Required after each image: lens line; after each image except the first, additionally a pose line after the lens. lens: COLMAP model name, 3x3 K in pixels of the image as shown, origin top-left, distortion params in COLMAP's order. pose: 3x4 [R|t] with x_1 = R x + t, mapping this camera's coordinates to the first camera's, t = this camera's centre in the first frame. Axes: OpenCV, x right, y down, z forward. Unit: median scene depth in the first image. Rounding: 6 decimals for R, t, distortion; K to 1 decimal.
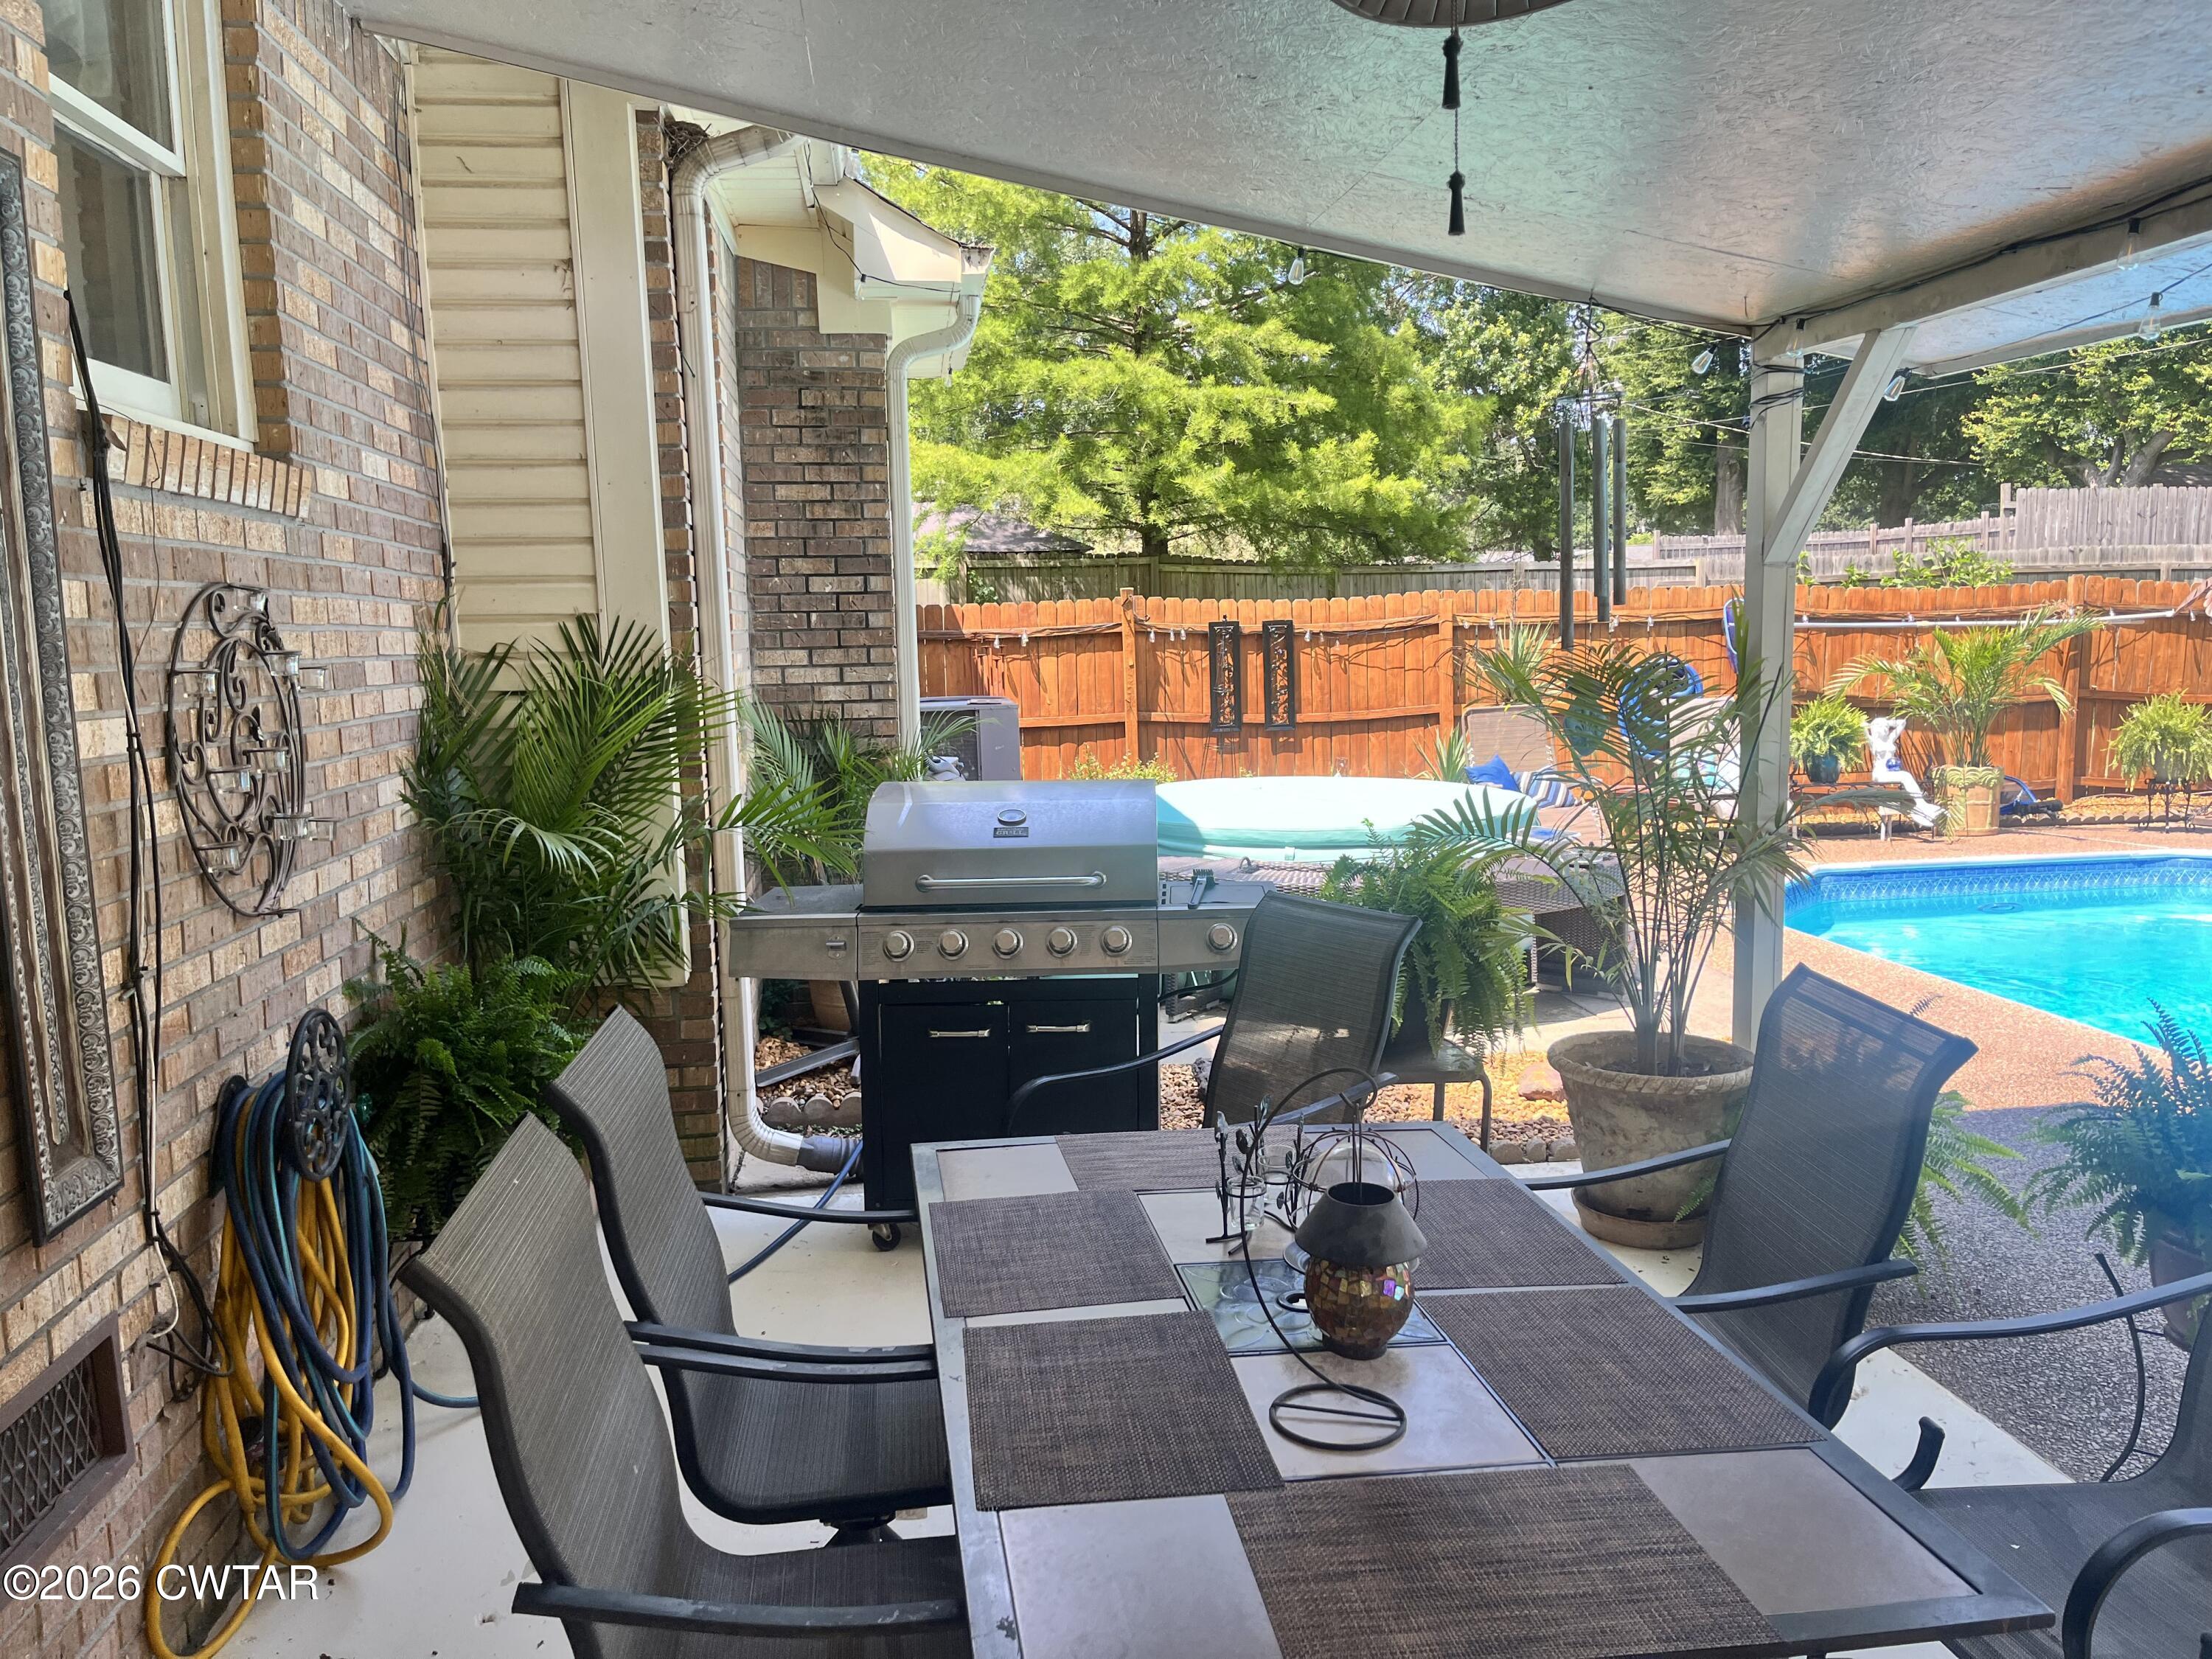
lens RADIAL K [[1680.4, 0, 1112.0], [0, 1680.4, 829.9], [0, 0, 1]] dist [0.042609, -0.050384]
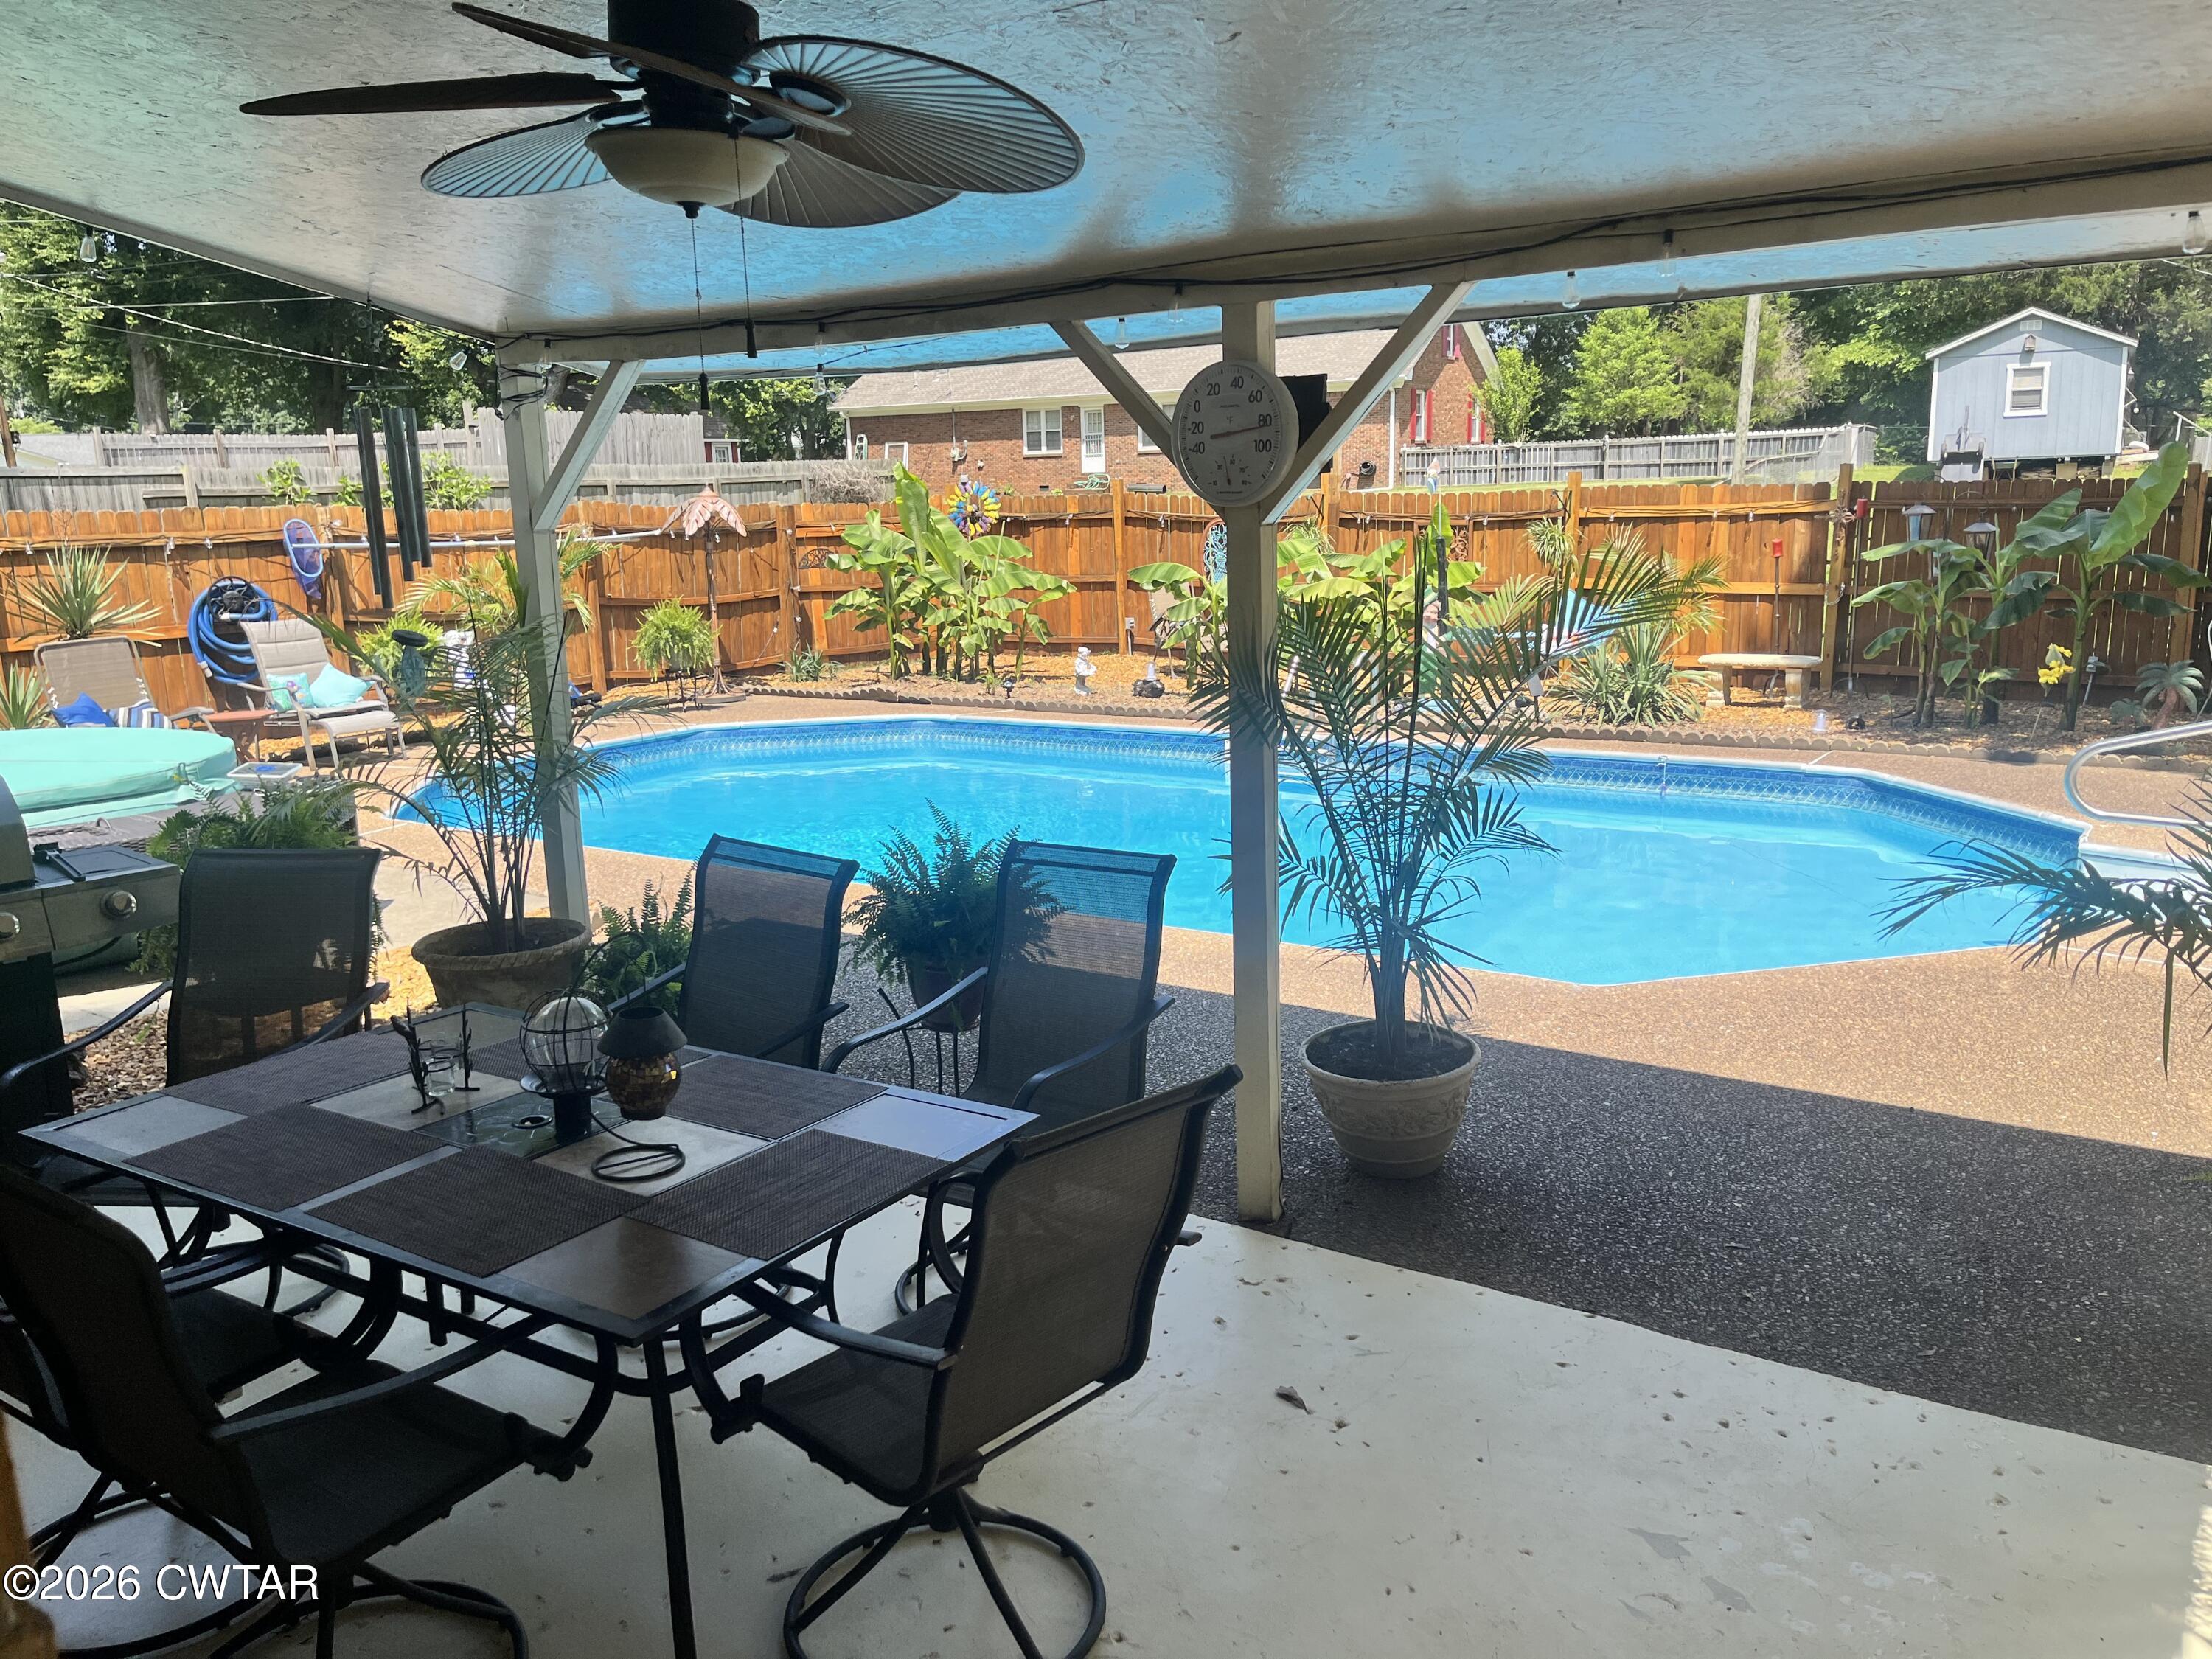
lens RADIAL K [[1680.4, 0, 1121.2], [0, 1680.4, 833.6], [0, 0, 1]] dist [0.042609, -0.050384]
pose [[0.645613, -0.145311, 0.749712, -0.103089], [0.098451, 0.989375, 0.106983, -0.009624], [-0.757292, 0.004740, 0.653059, -0.047604]]
